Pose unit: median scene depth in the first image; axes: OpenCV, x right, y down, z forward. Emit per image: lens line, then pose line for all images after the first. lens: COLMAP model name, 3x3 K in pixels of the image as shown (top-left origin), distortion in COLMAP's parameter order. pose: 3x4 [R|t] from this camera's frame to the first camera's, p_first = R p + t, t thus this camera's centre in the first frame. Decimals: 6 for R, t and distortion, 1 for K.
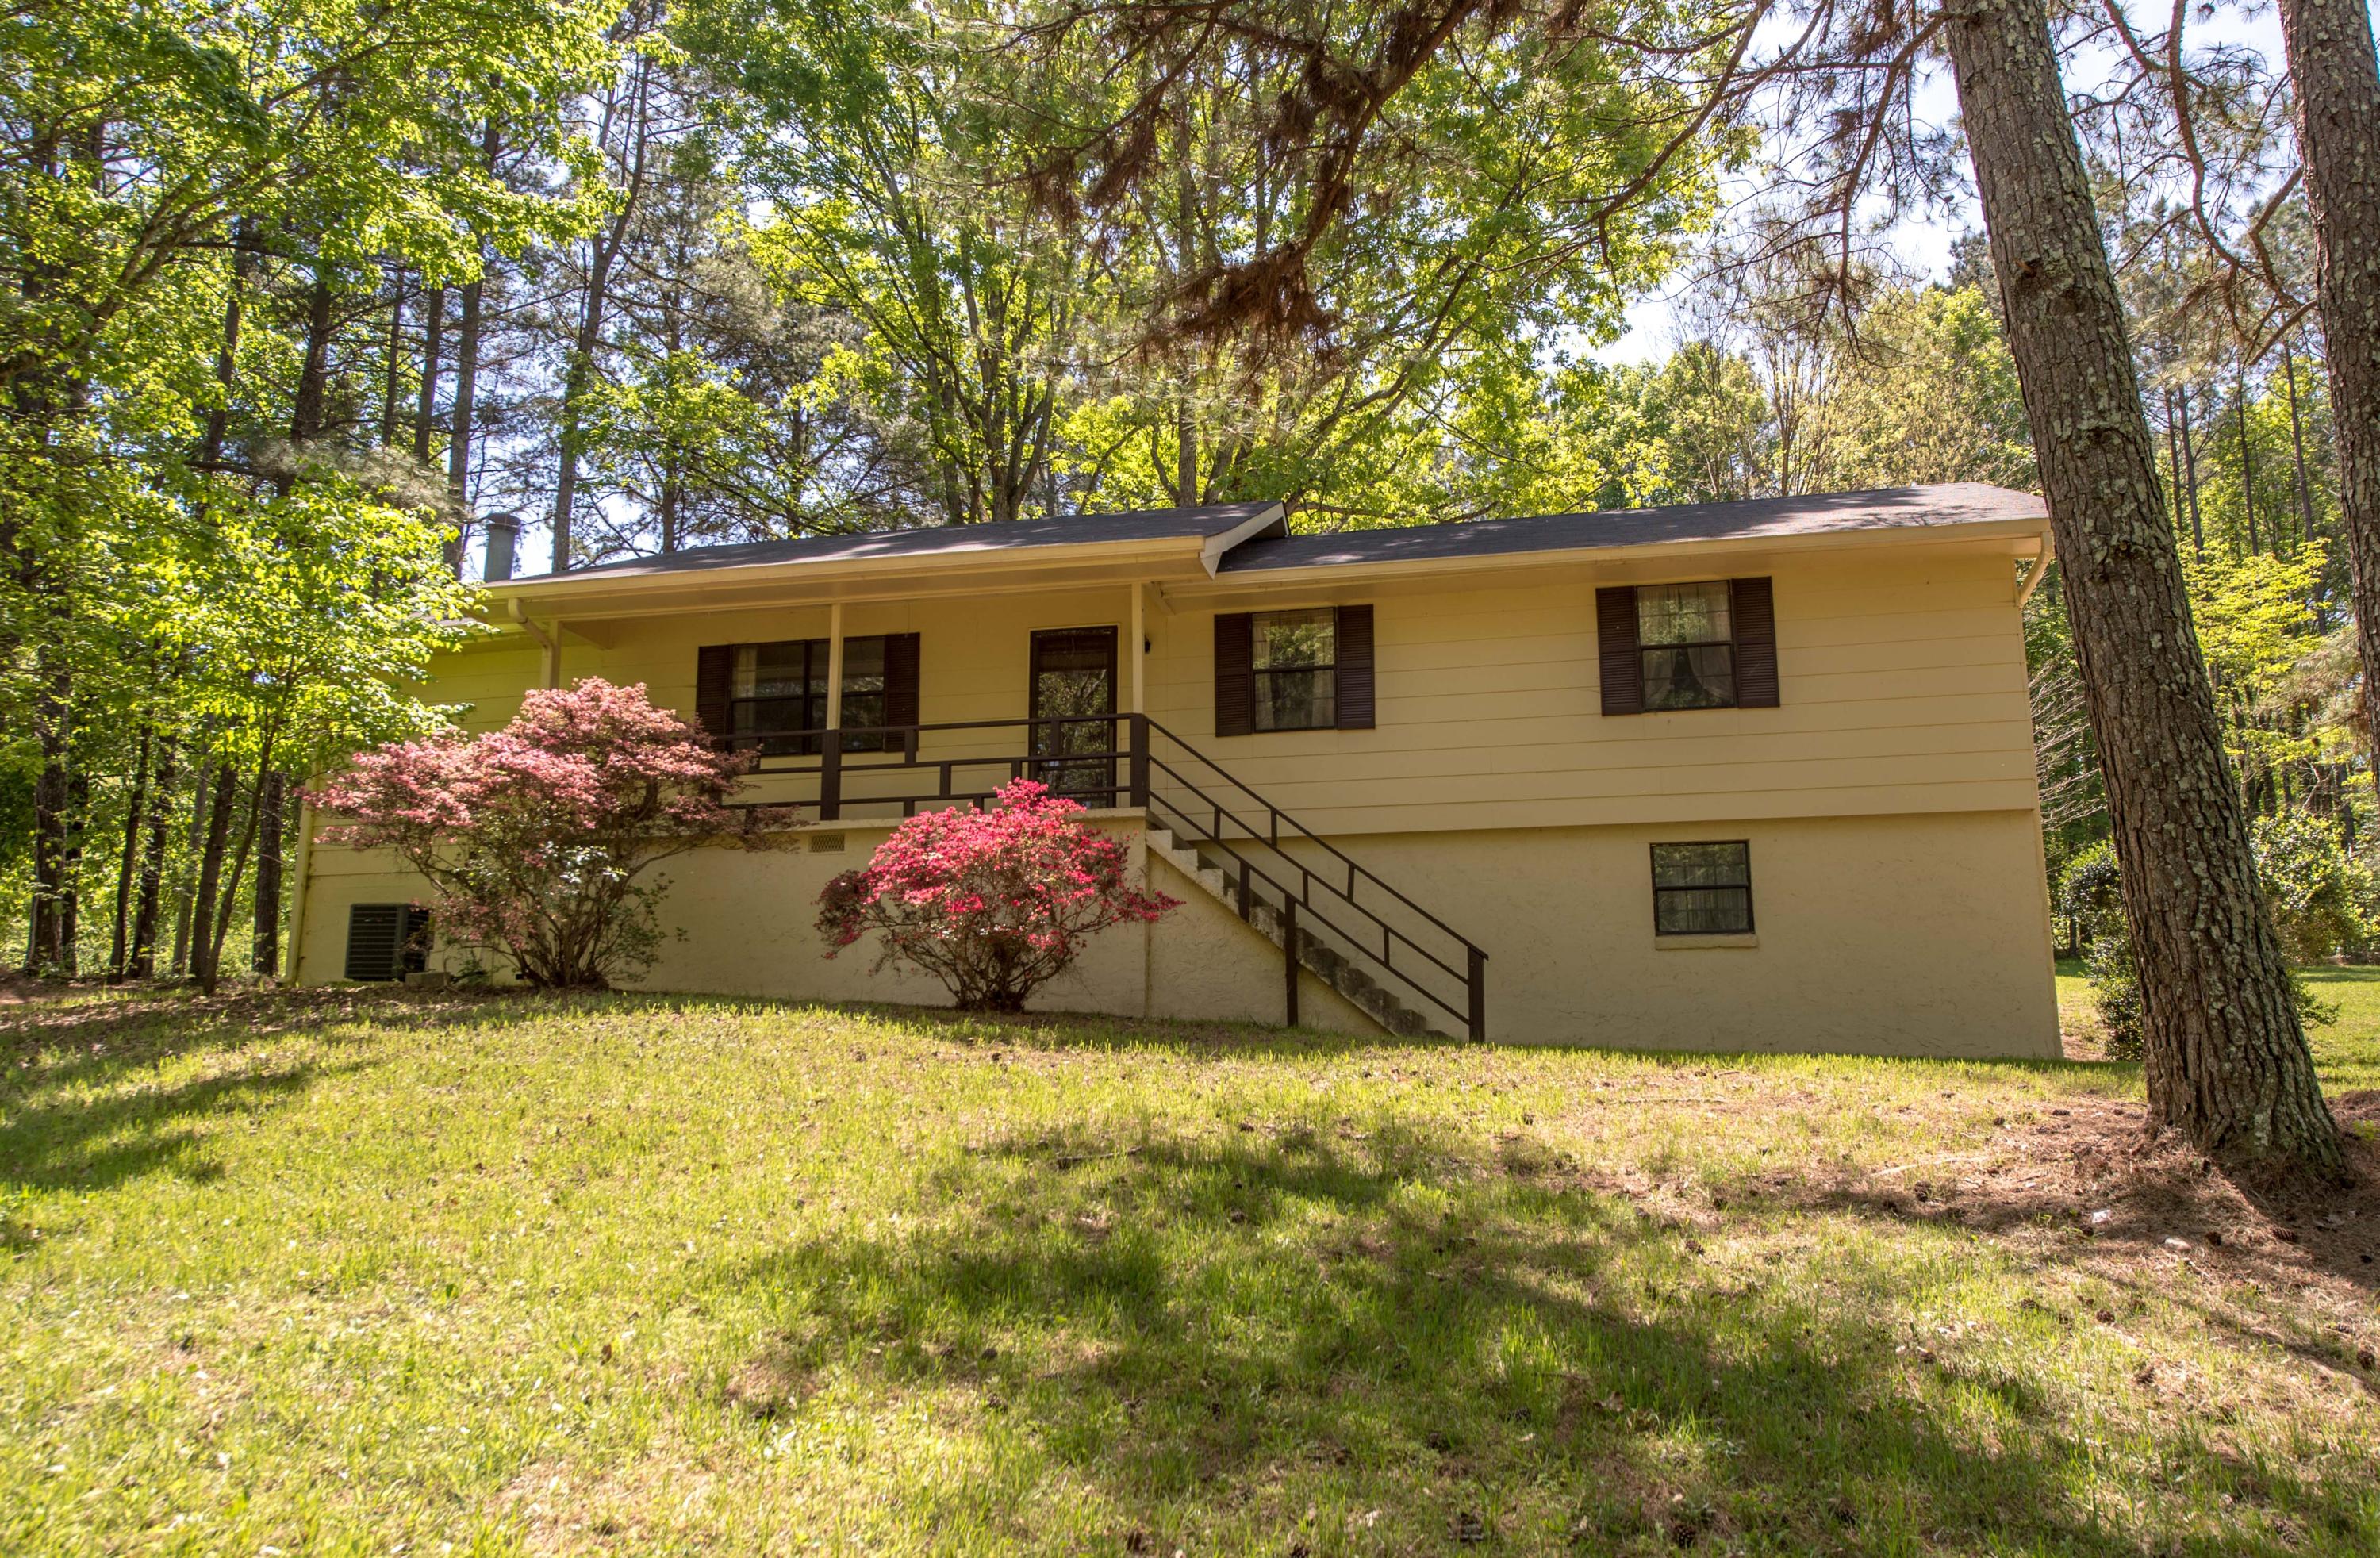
lens RADIAL K [[1686.4, 0, 1186.4], [0, 1686.4, 790.8], [0, 0, 1]] dist [-0.004438, -0.002341]
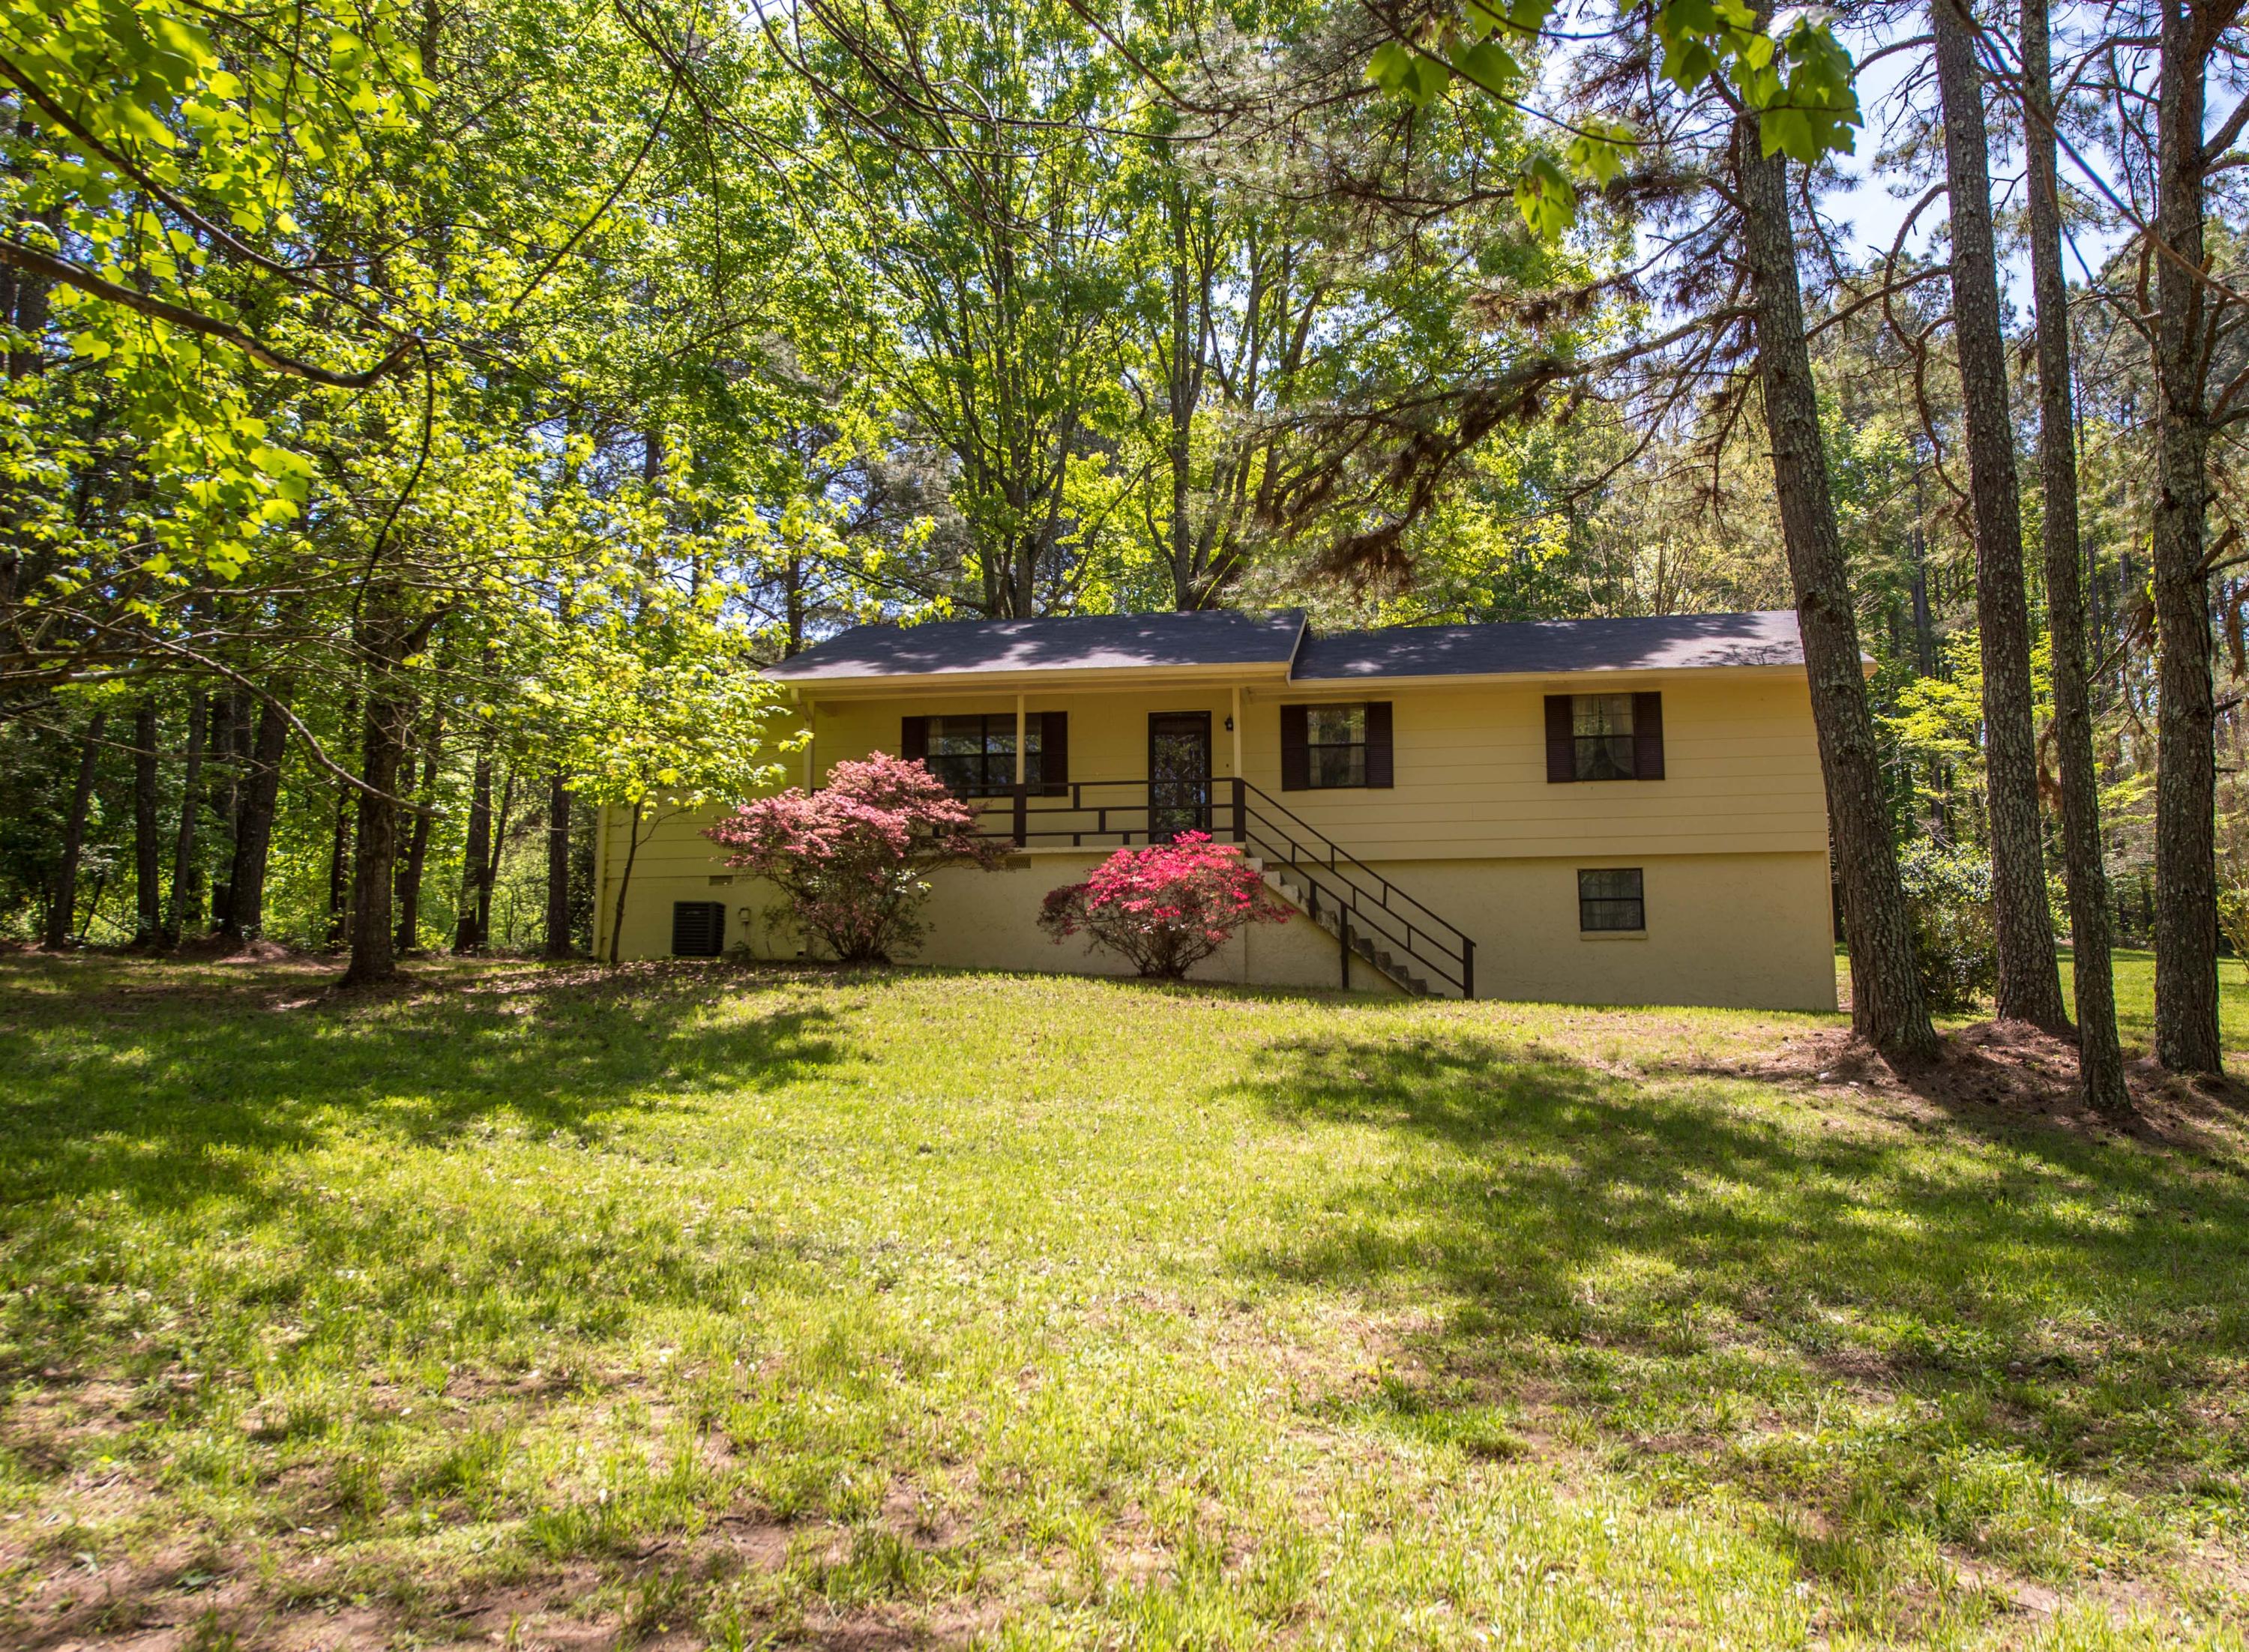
lens RADIAL K [[1839.5, 0, 1126.0], [0, 1839.5, 824.6], [0, 0, 1]] dist [0.017152, 0.005384]
pose [[0.997296, 0.010649, 0.072710, -0.249344], [-0.013780, 0.998993, 0.042687, -0.074216], [-0.072182, -0.043574, 0.996439, -0.610915]]
